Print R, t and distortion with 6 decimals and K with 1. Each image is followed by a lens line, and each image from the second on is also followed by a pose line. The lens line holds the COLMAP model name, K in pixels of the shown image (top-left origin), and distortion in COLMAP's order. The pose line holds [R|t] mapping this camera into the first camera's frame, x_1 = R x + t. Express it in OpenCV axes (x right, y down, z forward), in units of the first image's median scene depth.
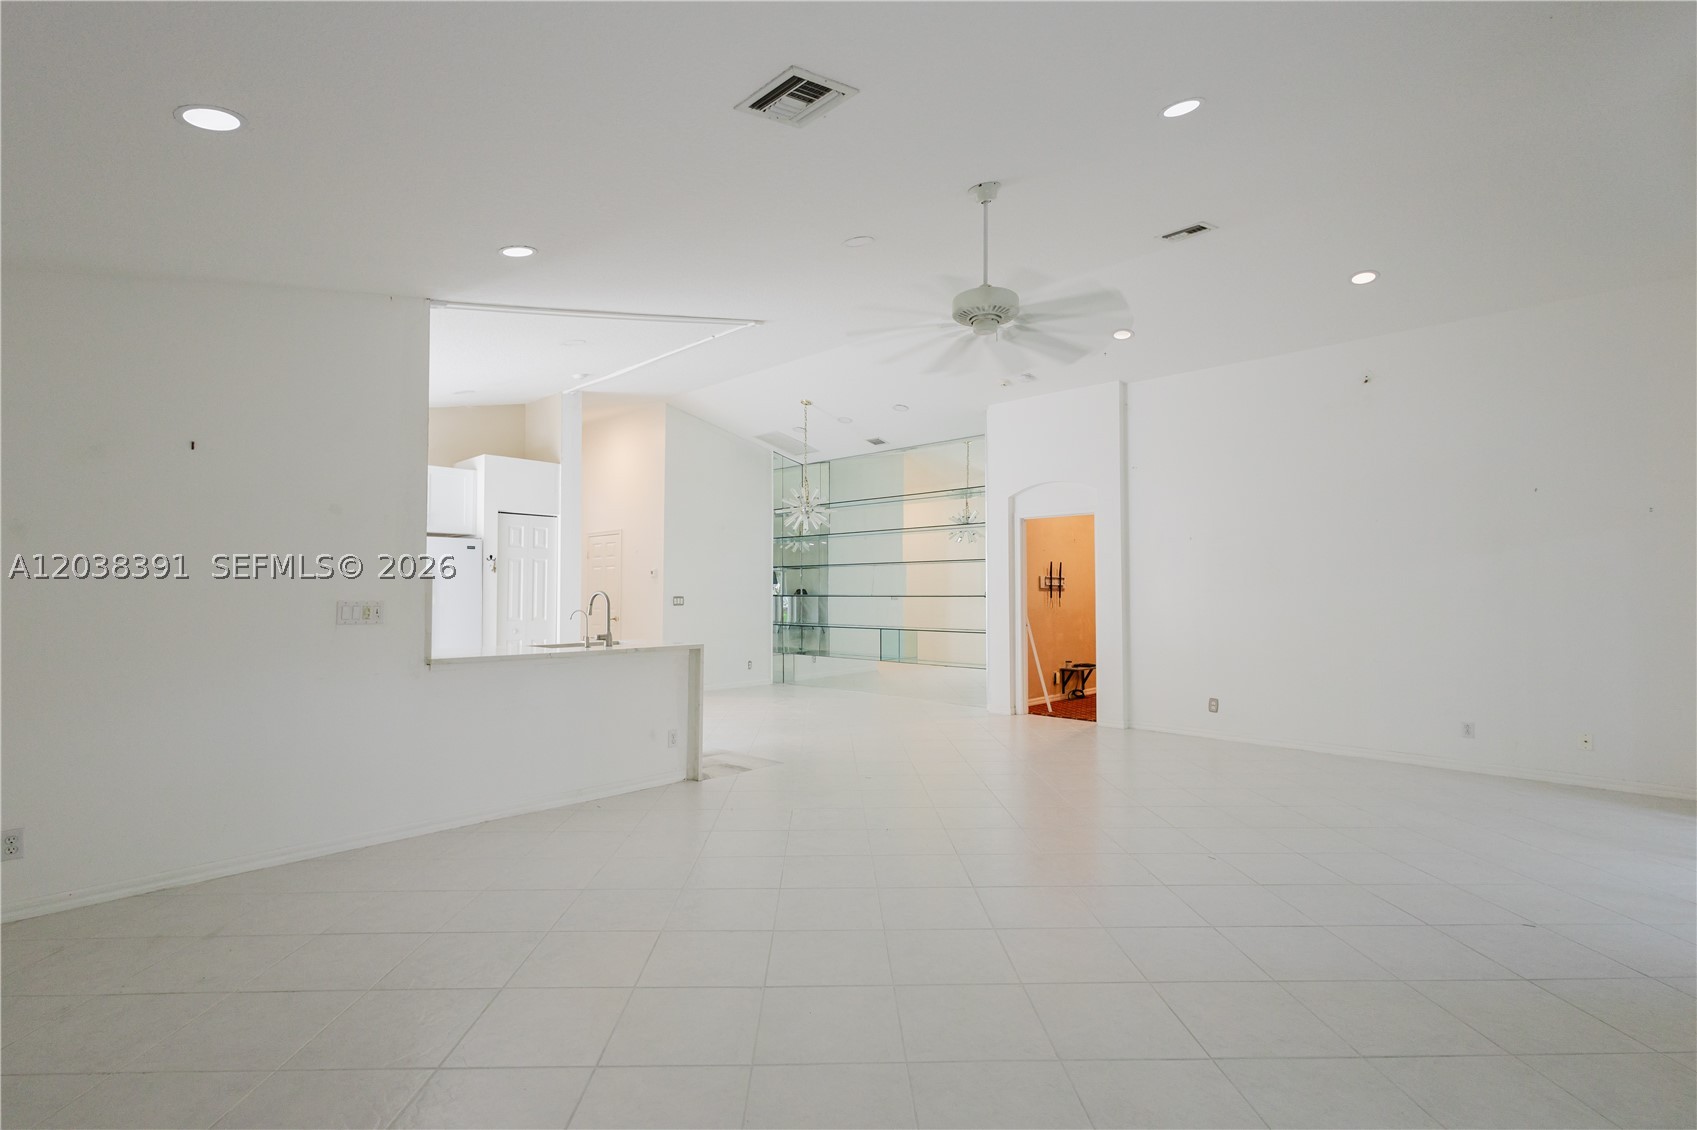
lens RADIAL K [[790.5, 0, 847.1], [0, 790.5, 568.3], [0, 0, 1]] dist [0.021897, -0.008704]
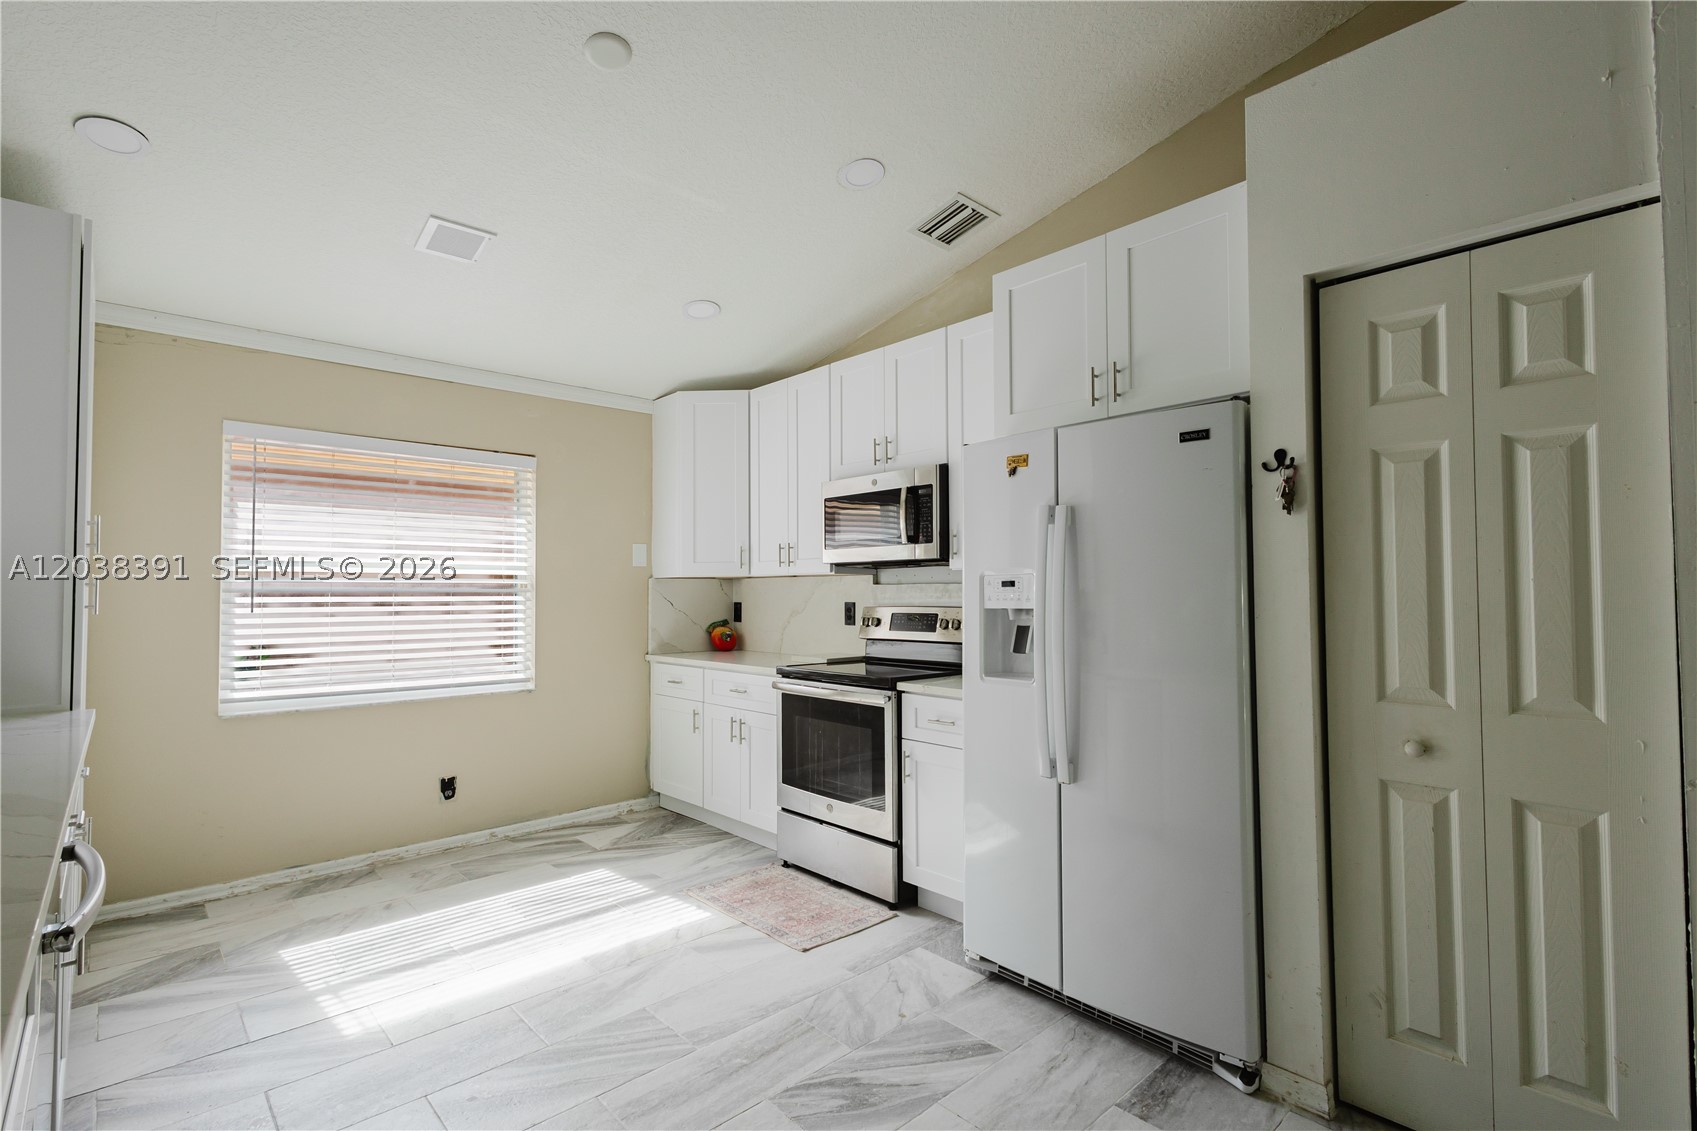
lens RADIAL K [[790.5, 0, 847.1], [0, 790.5, 568.8], [0, 0, 1]] dist [0.021897, -0.008704]
pose [[-0.059348, -0.028469, -0.997831, -0.173728], [0.037265, 0.998833, -0.030714, 0.027346], [0.997542, -0.039007, -0.058218, 0.883206]]
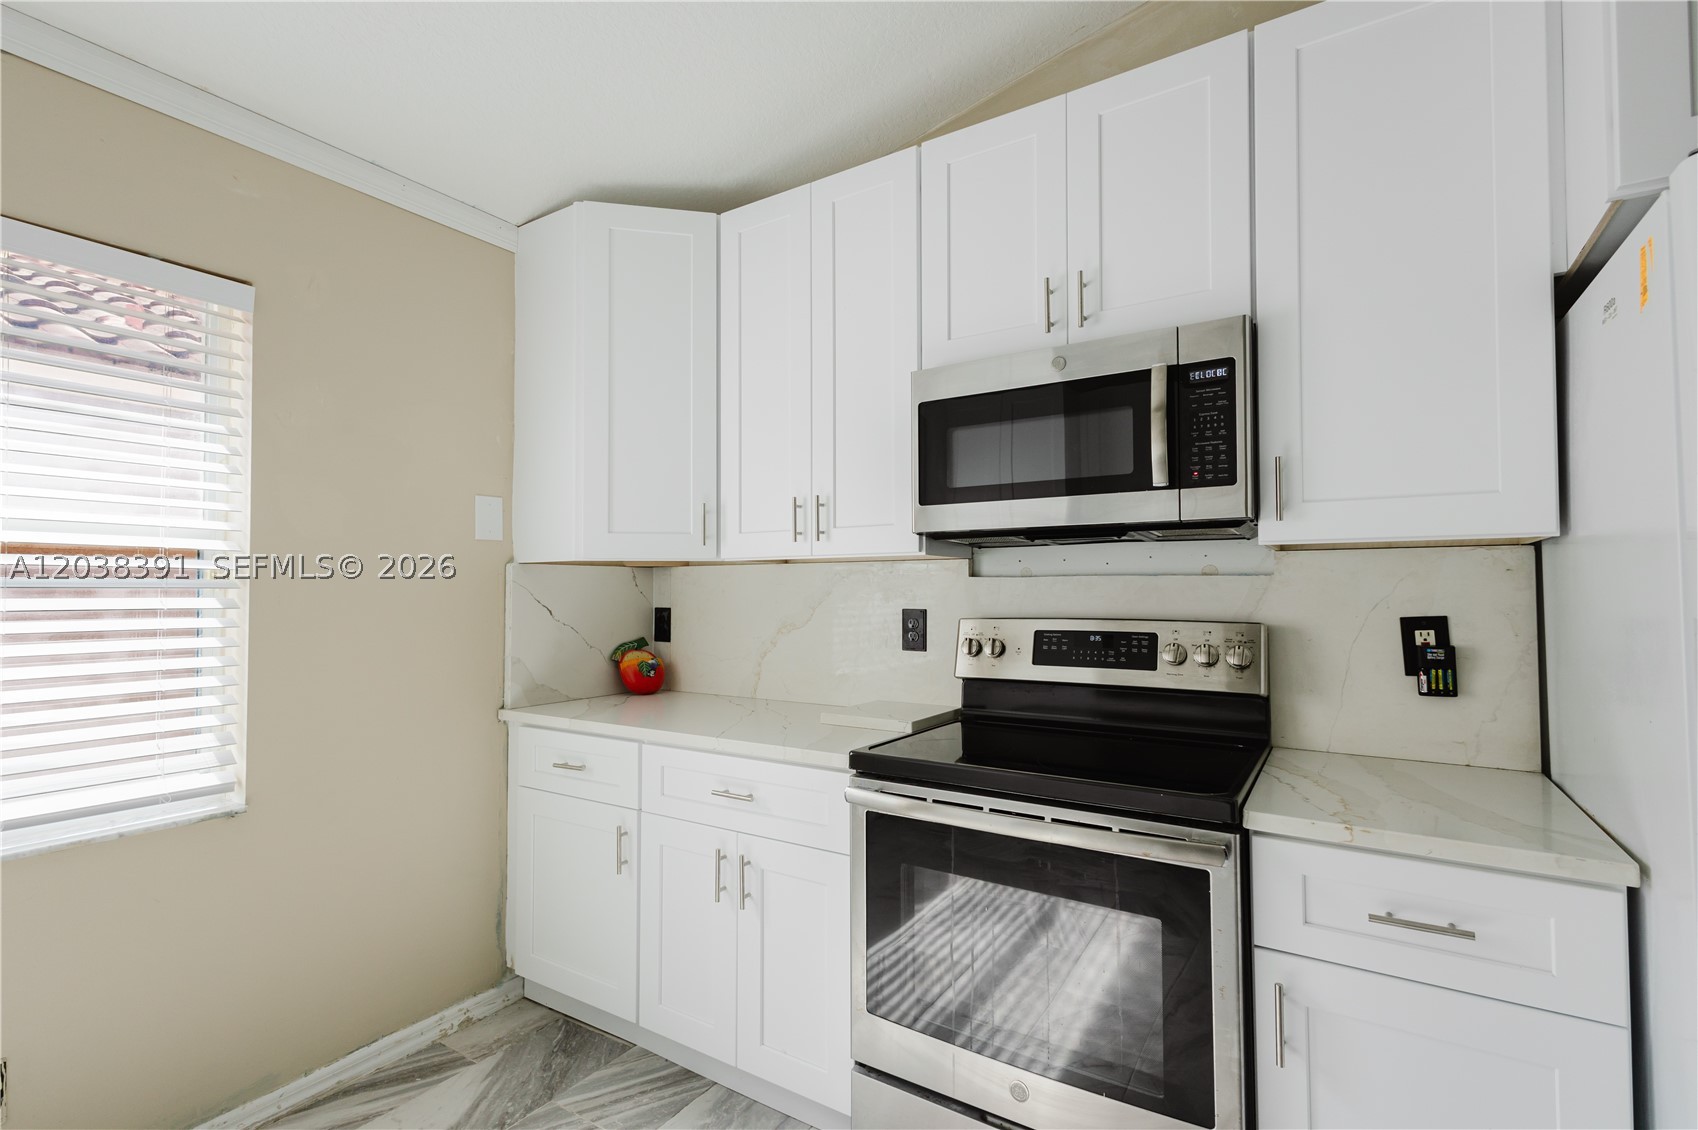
lens RADIAL K [[788.3, 0, 845.9], [0, 788.3, 571.1], [0, 0, 1]] dist [0.024966, -0.010021]
pose [[0.187071, -0.022246, -0.982094, -0.451073], [0.032918, 0.999324, -0.016366, 0.023008], [0.981795, -0.029267, 0.187677, 0.762181]]
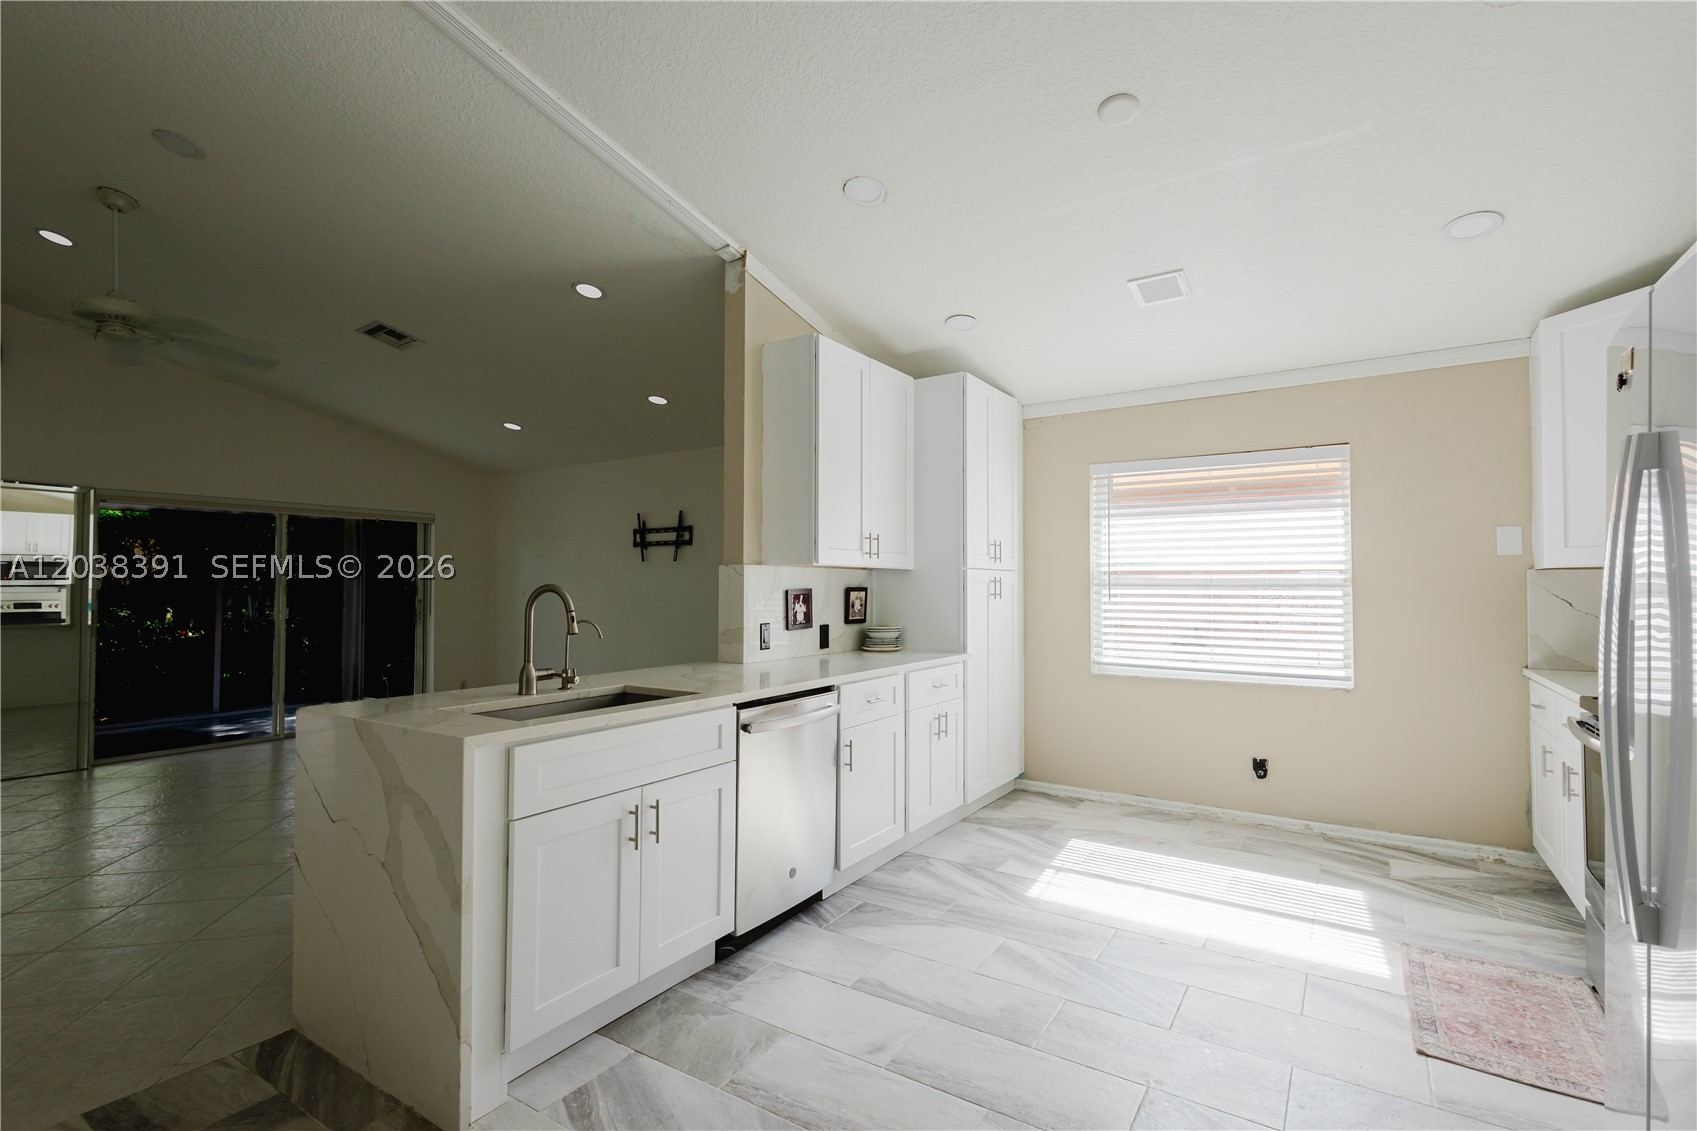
lens RADIAL K [[790.5, 0, 847.1], [0, 790.5, 568.8], [0, 0, 1]] dist [0.021897, -0.008704]
pose [[-0.981396, -0.003649, -0.191960, -0.291815], [0.006630, 0.998579, -0.052877, 0.032385], [0.191881, -0.053166, -0.979977, 1.096367]]
